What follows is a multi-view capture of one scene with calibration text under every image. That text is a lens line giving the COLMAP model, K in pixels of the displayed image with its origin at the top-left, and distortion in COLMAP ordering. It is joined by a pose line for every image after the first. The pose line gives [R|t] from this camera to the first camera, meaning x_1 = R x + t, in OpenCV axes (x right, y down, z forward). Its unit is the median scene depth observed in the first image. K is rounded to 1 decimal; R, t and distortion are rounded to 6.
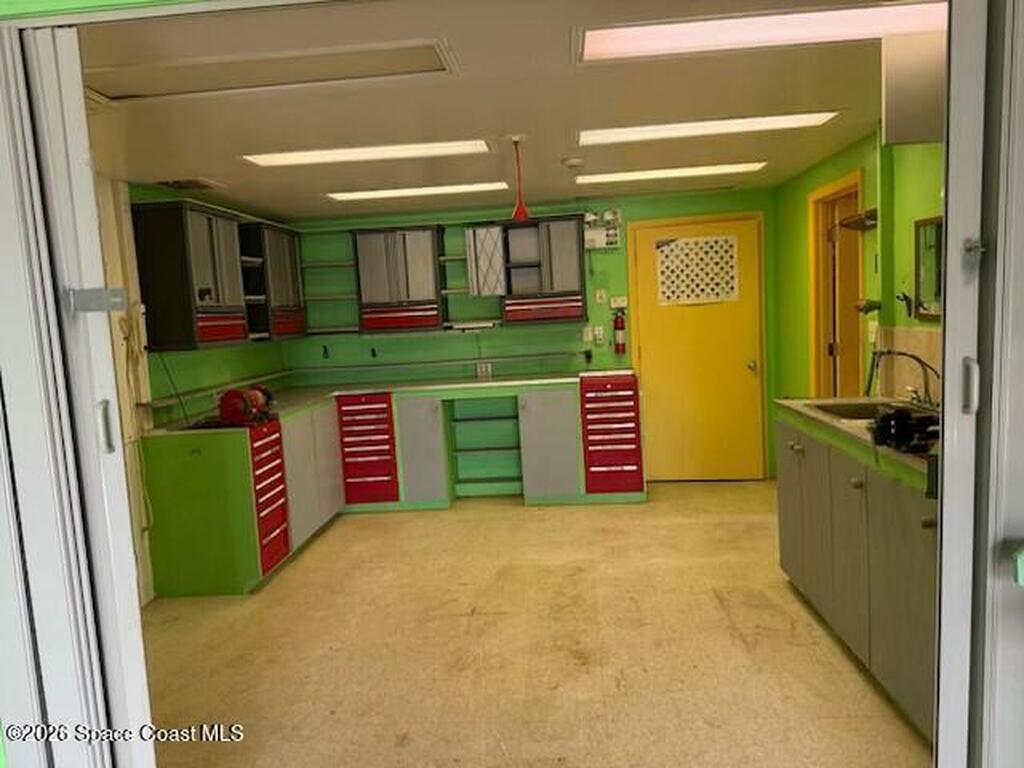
lens RADIAL K [[712.7, 0, 512.0], [0, 712.7, 384.0], [0, 0, 1]] dist [0.052497, 0.000053]
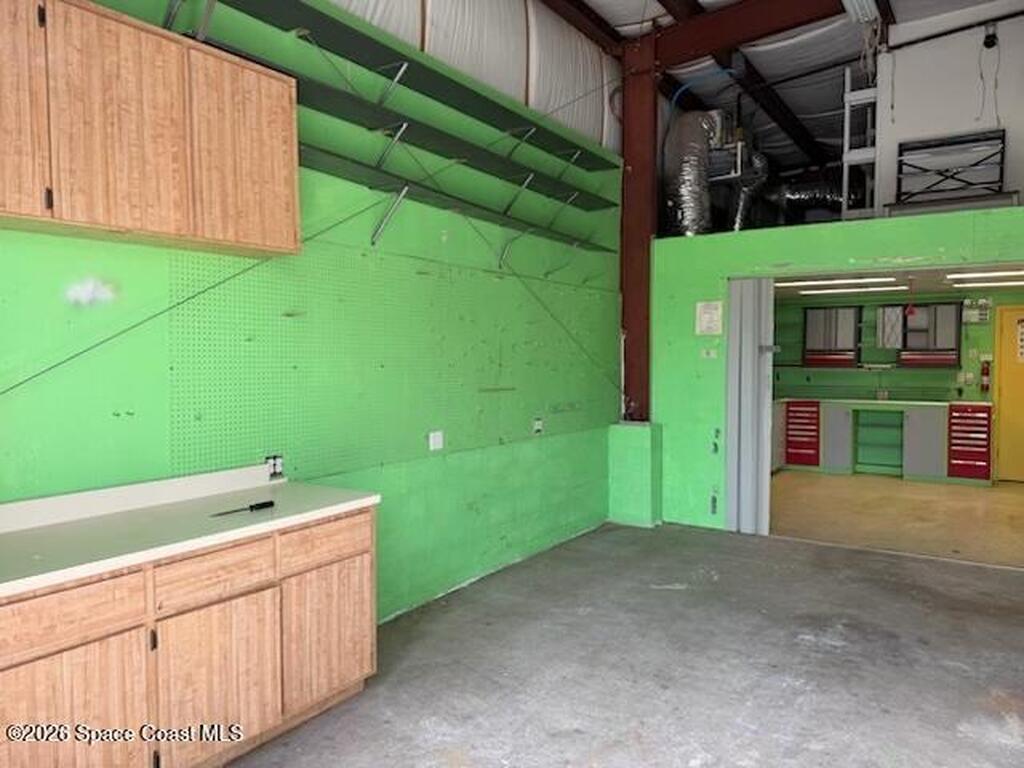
lens RADIAL K [[721.7, 0, 512.0], [0, 721.7, 384.0], [0, 0, 1]] dist [0.016675, -0.027374]
pose [[0.870951, 0.079651, -0.484871, 0.023017], [-0.100981, 0.994726, -0.017983, 0.072079], [0.480882, 0.064625, 0.874401, -0.841106]]
